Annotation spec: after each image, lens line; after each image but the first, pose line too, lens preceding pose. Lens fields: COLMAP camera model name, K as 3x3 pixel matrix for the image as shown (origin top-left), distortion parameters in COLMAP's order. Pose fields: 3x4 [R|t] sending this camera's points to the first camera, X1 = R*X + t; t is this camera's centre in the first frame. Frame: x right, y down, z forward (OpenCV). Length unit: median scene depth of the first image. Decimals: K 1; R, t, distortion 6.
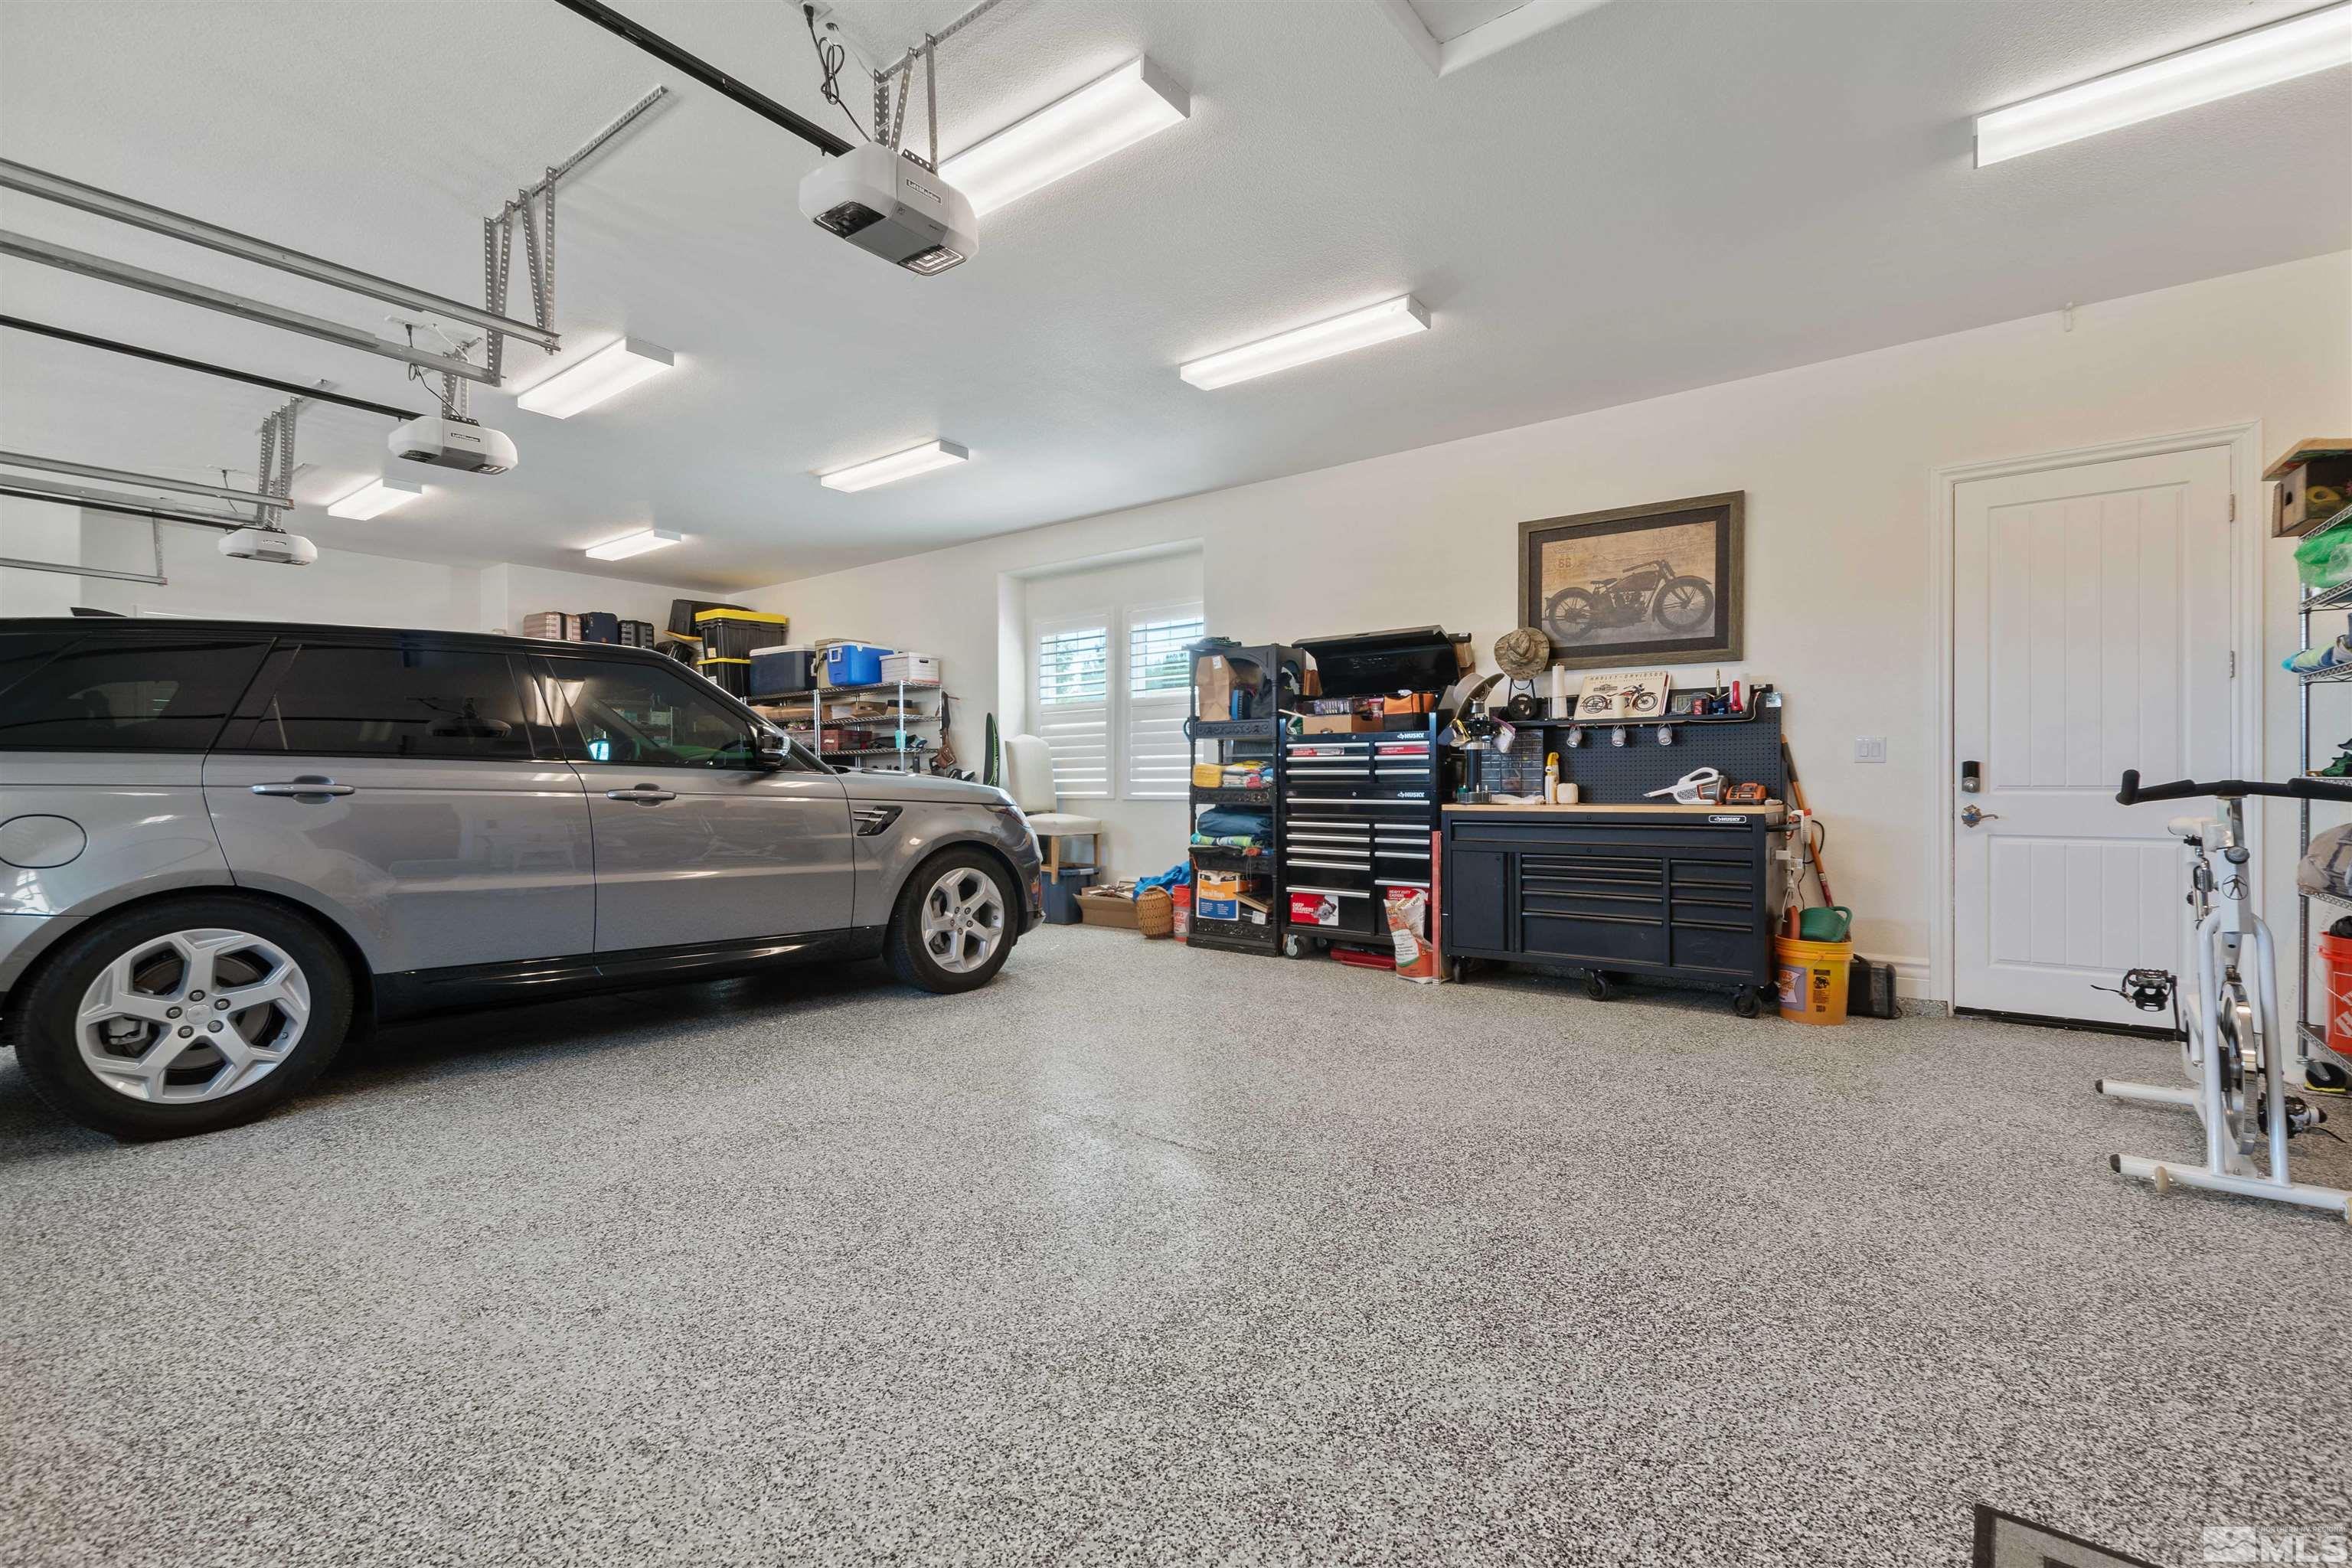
lens RADIAL K [[1054.9, 0, 1176.0], [0, 1054.9, 784.0], [0, 0, 1]] dist [0.001436, -0.001294]
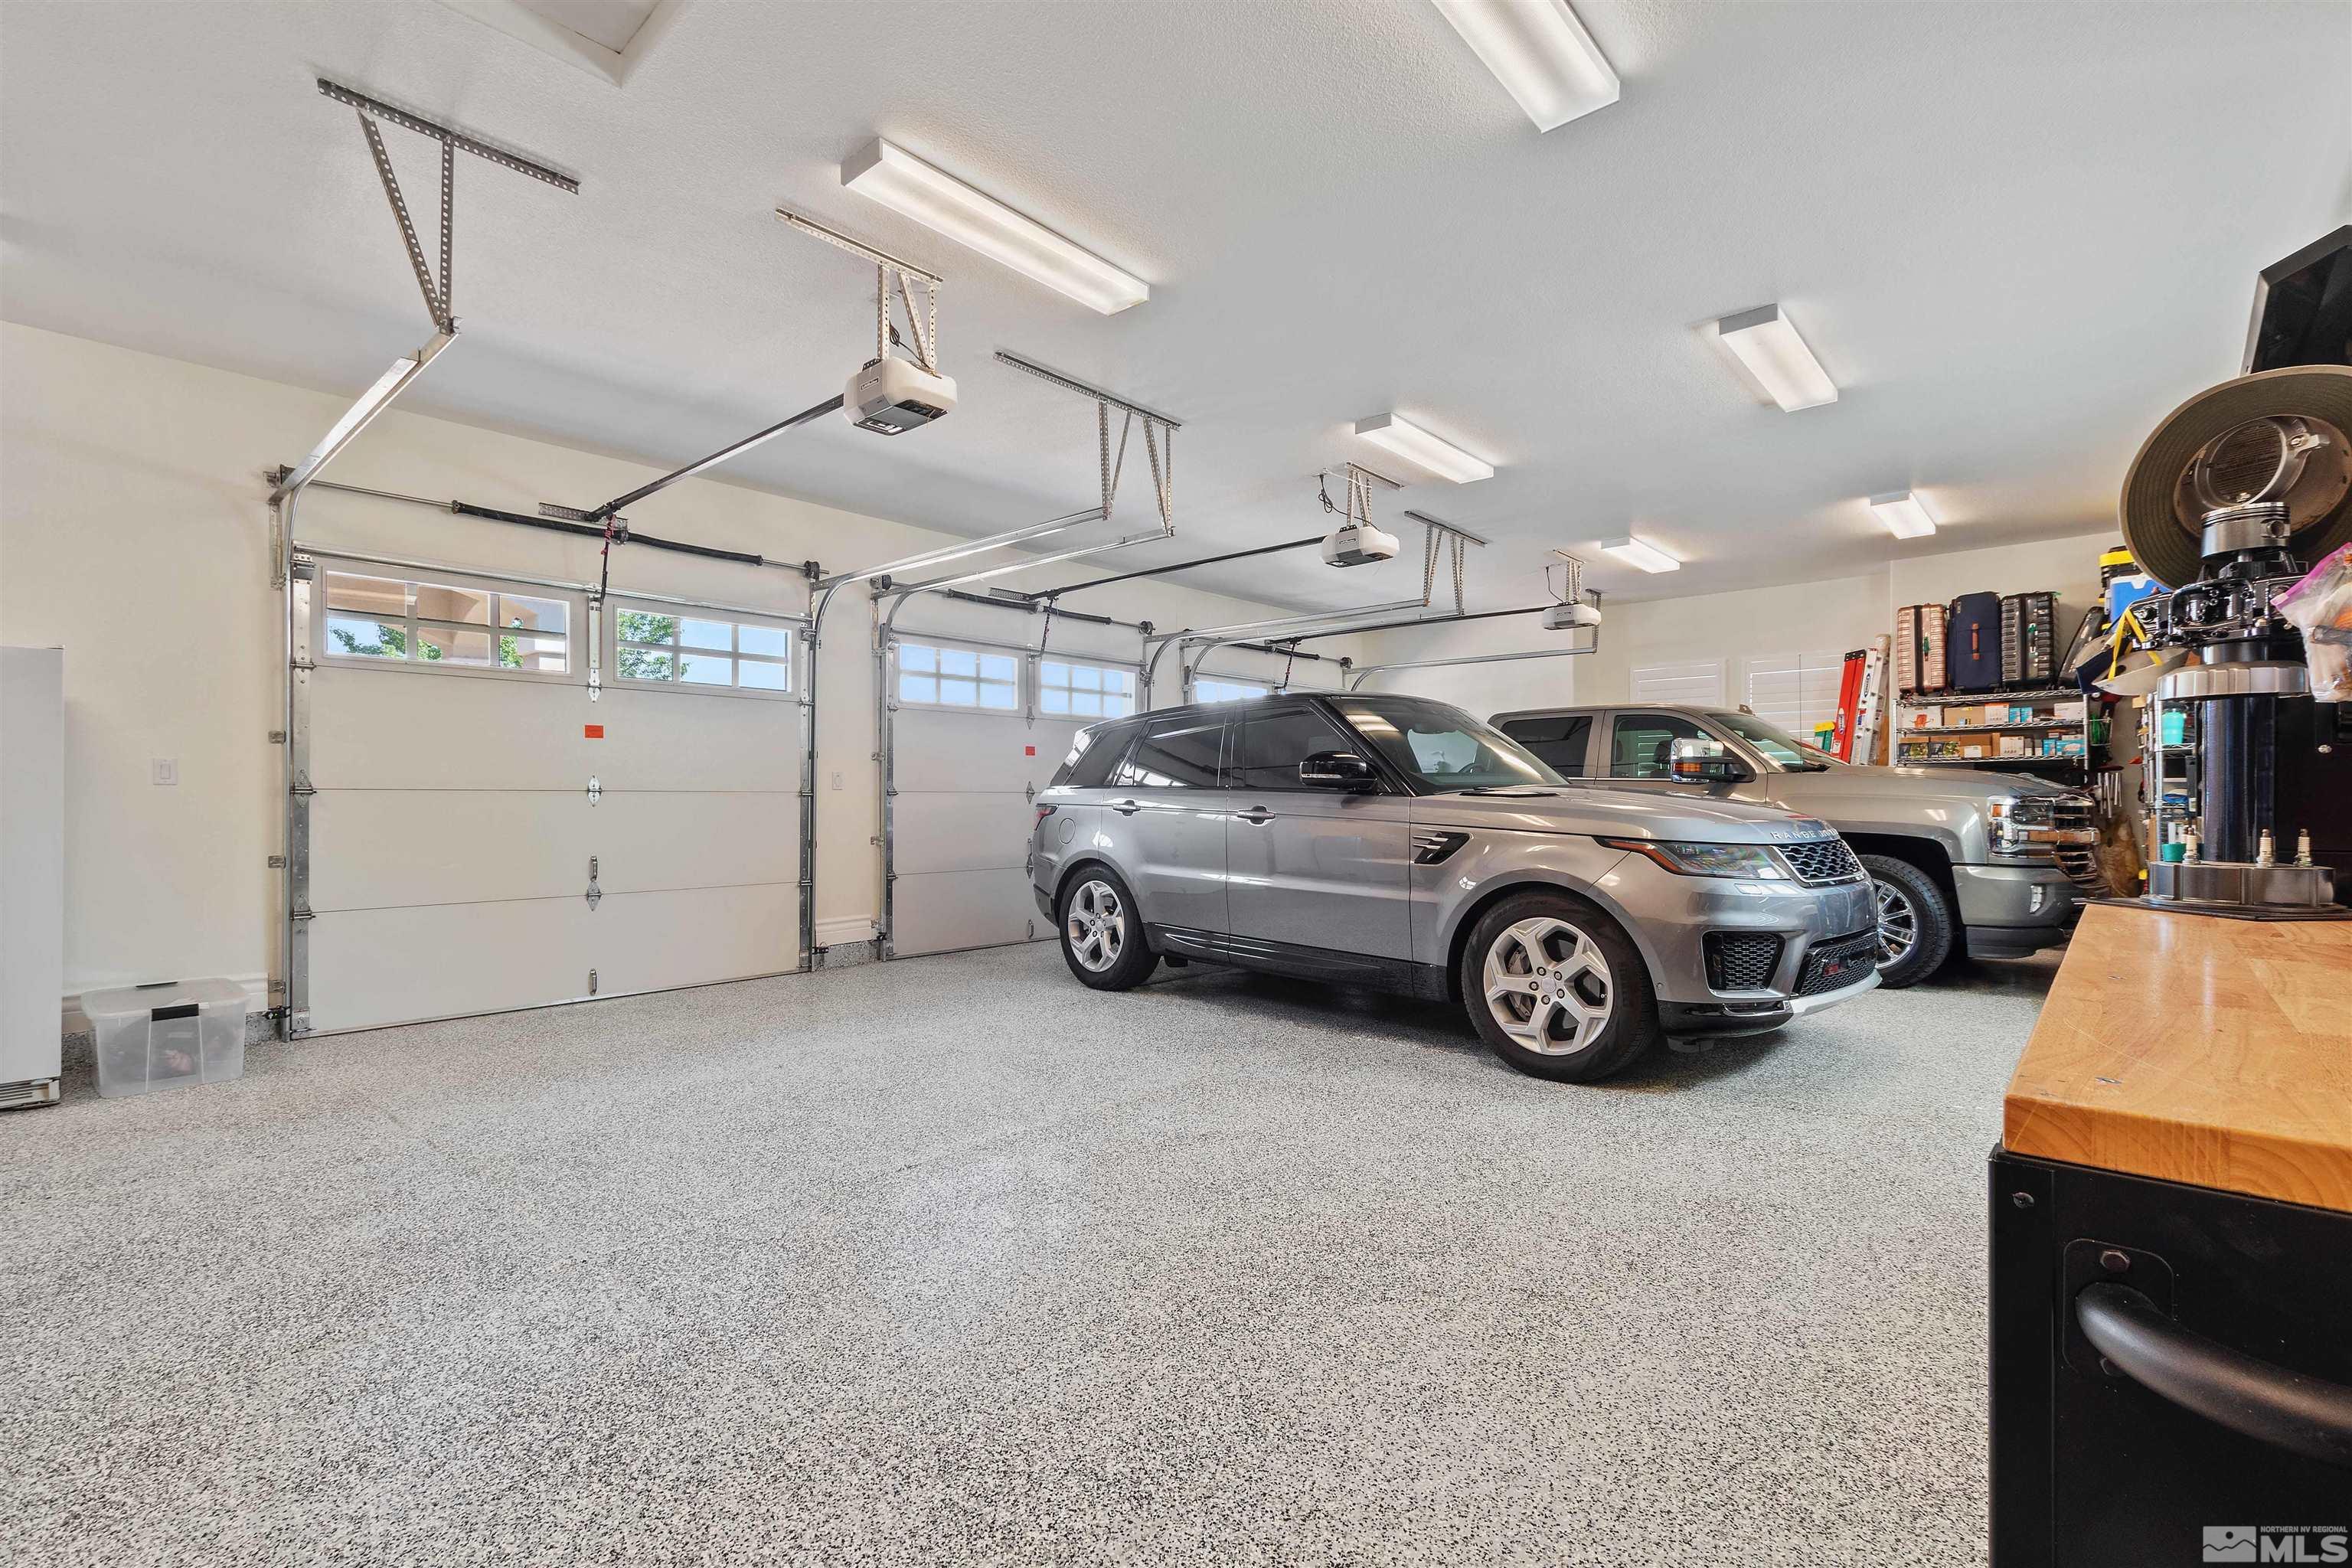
lens RADIAL K [[1054.9, 0, 1176.0], [0, 1054.9, 784.0], [0, 0, 1]] dist [0.001436, -0.001294]
pose [[-0.075101, -0.010146, -0.997124, 0.927210], [0.001058, 0.999947, -0.010254, -0.015918], [0.997175, -0.001825, -0.075086, 1.250074]]
